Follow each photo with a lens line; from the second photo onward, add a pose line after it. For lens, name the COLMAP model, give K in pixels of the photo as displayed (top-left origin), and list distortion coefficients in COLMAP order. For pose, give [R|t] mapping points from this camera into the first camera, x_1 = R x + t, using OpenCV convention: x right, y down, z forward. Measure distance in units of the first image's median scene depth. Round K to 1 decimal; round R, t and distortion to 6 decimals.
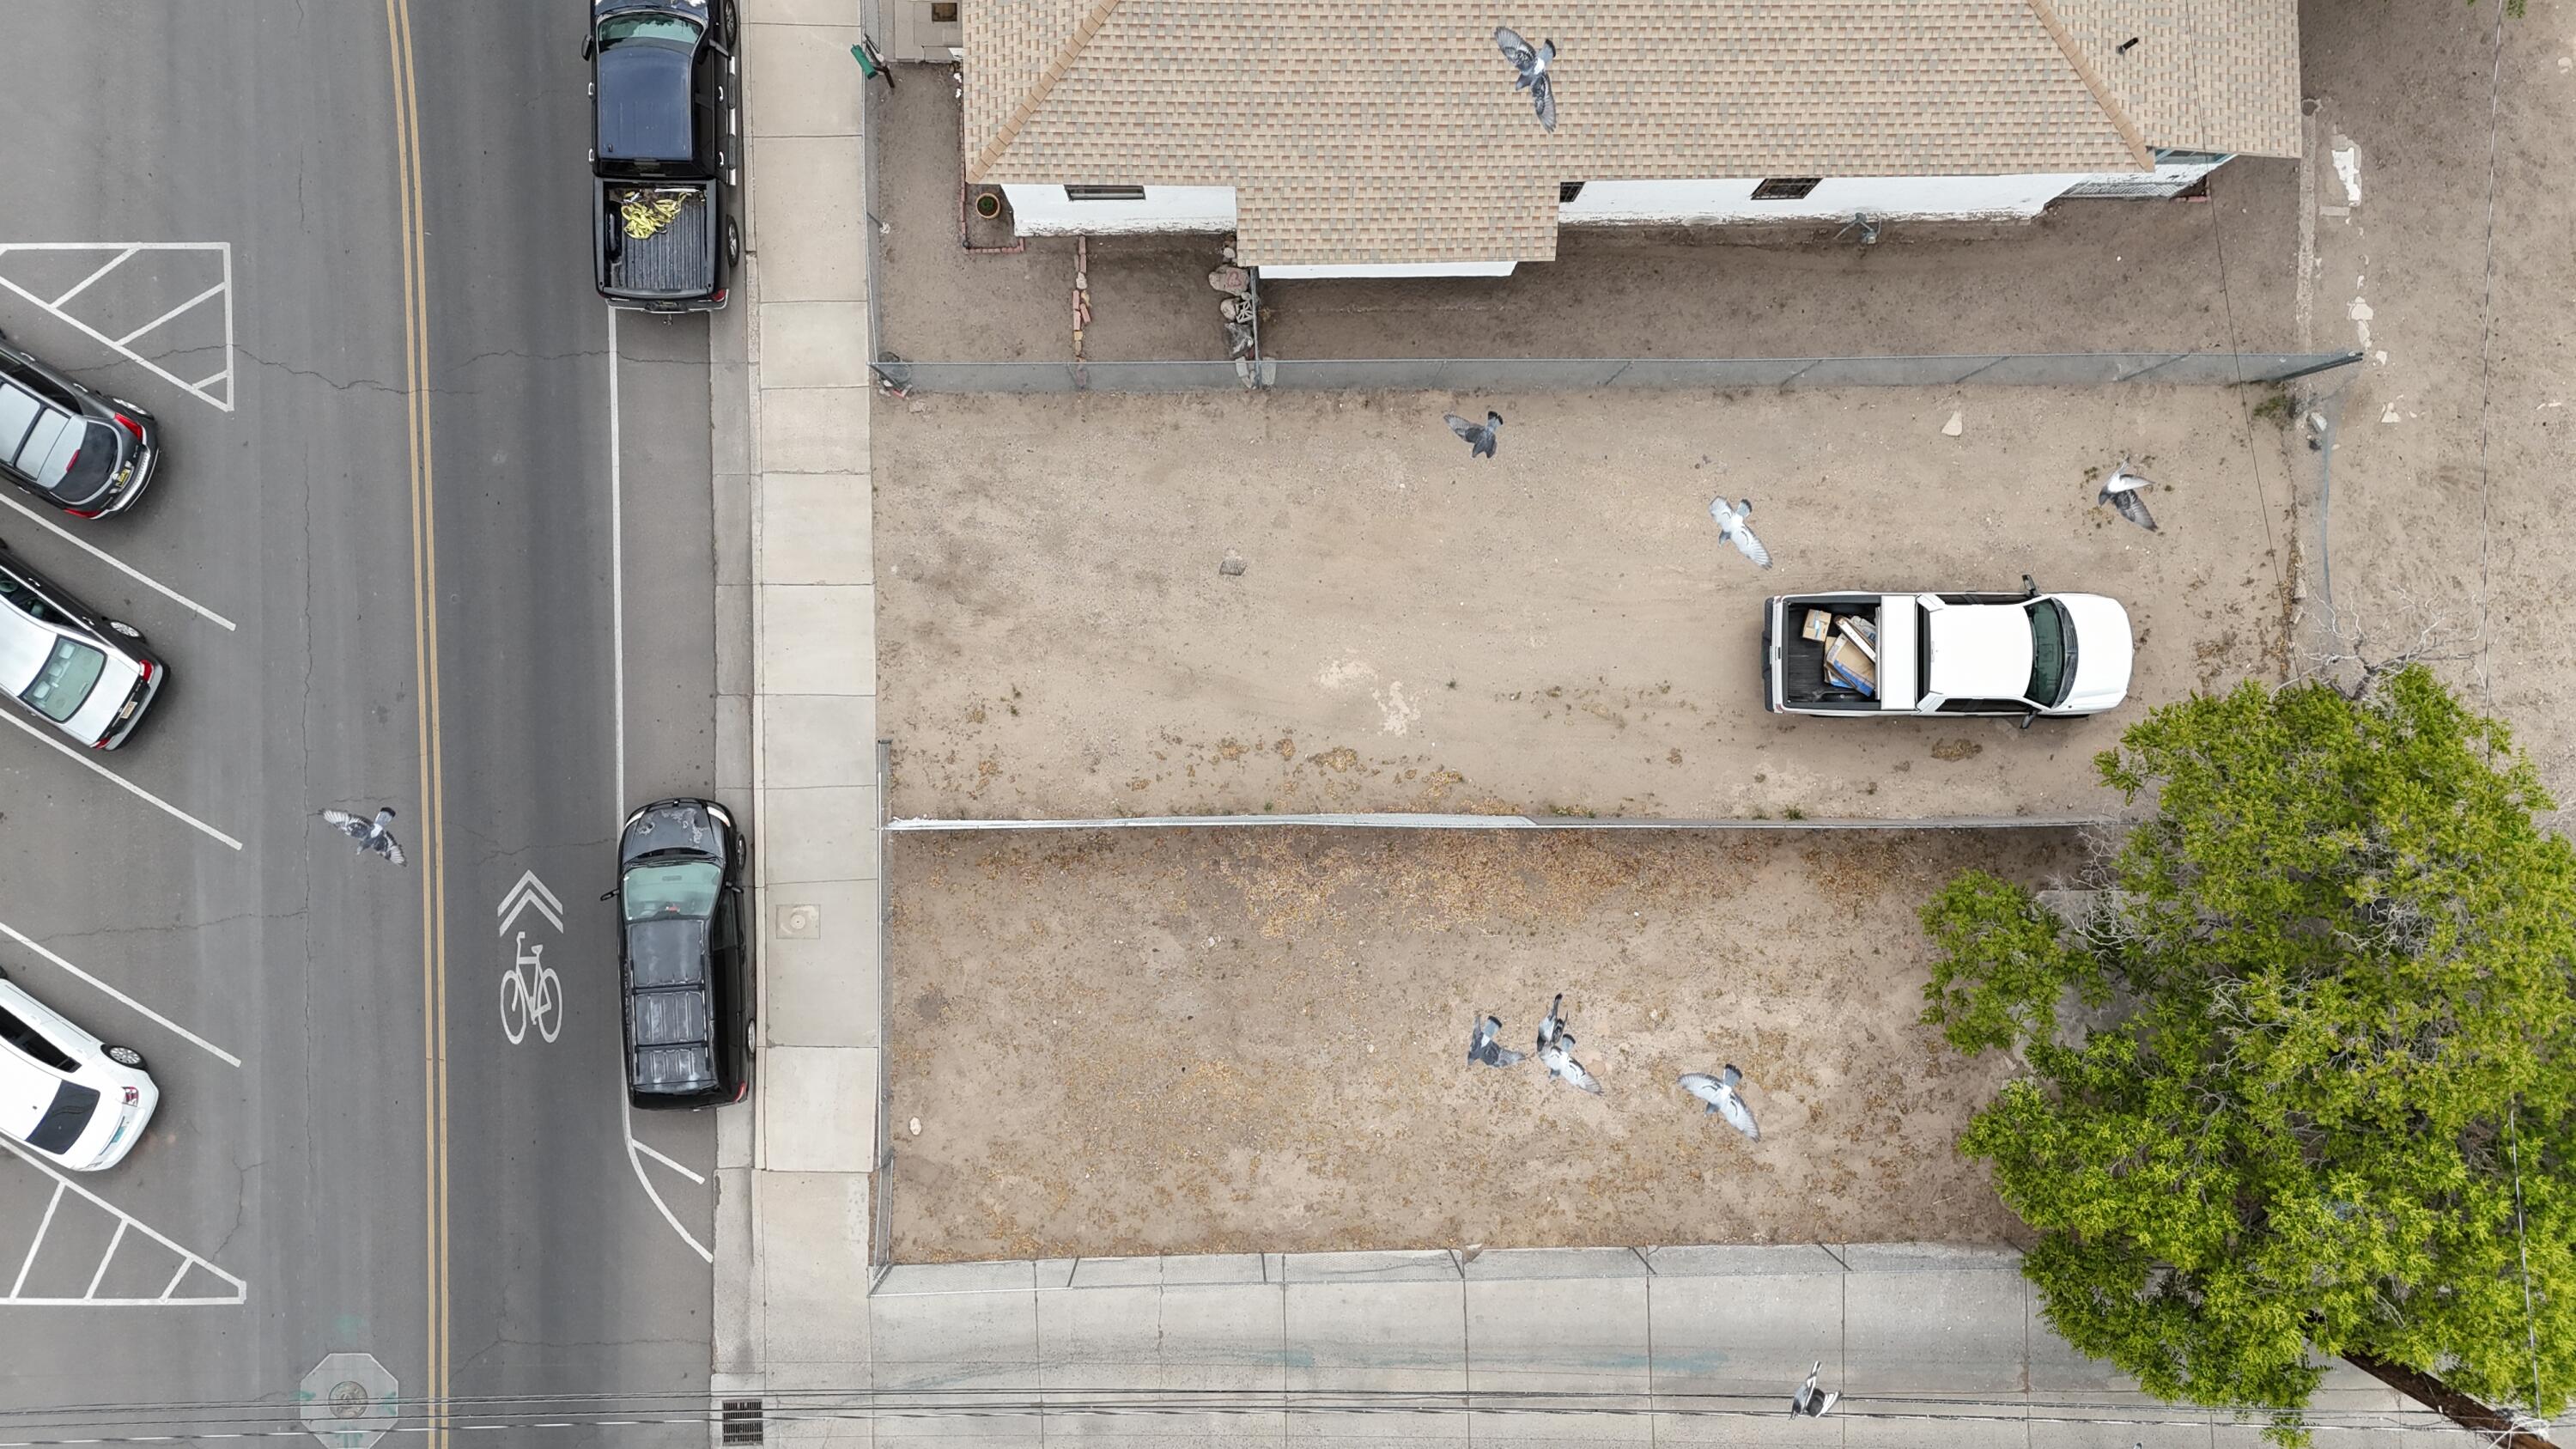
lens RADIAL K [[1929.9, 0, 1278.3], [0, 1929.9, 716.9], [0, 0, 1]] dist [0.056882, -0.023757]
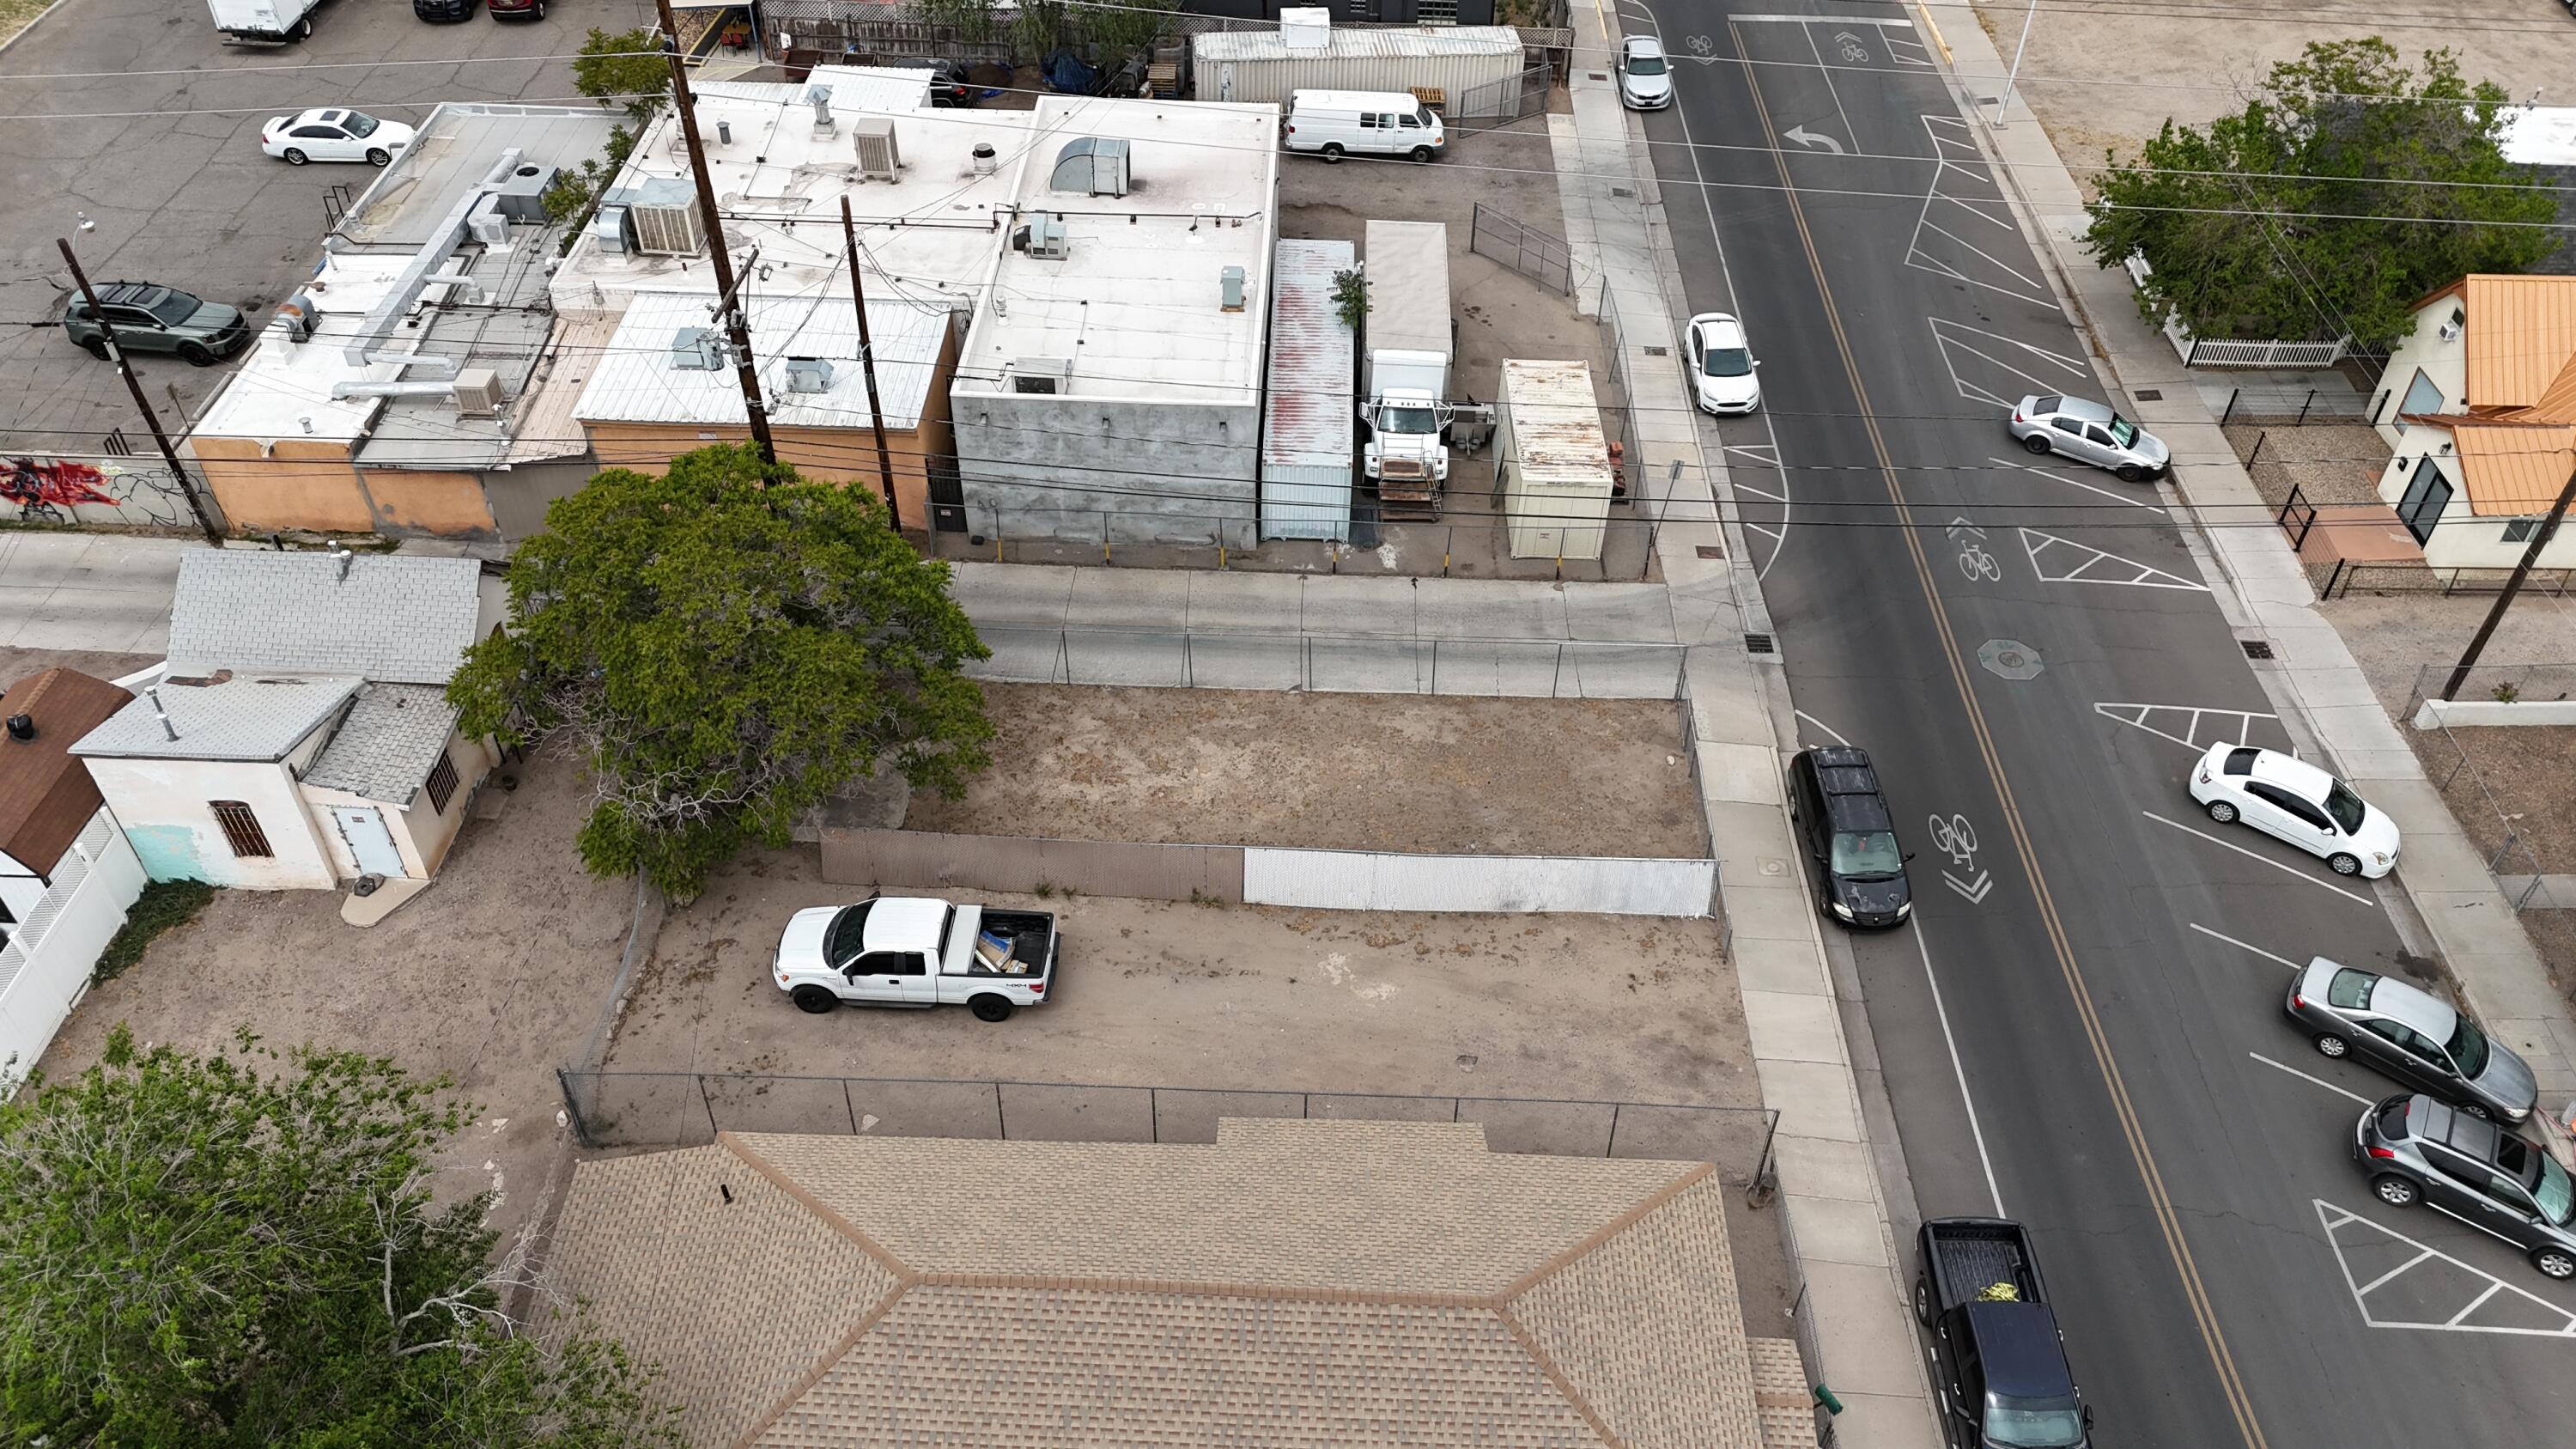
lens RADIAL K [[1929.9, 0, 1284.2], [0, 1929.9, 726.5], [0, 0, 1]] dist [0.056882, -0.023757]
pose [[-0.998515, -0.054112, 0.006330, 0.098574], [0.040935, -0.668486, 0.742597, -0.872090], [-0.035952, 0.741753, 0.669708, 0.010266]]
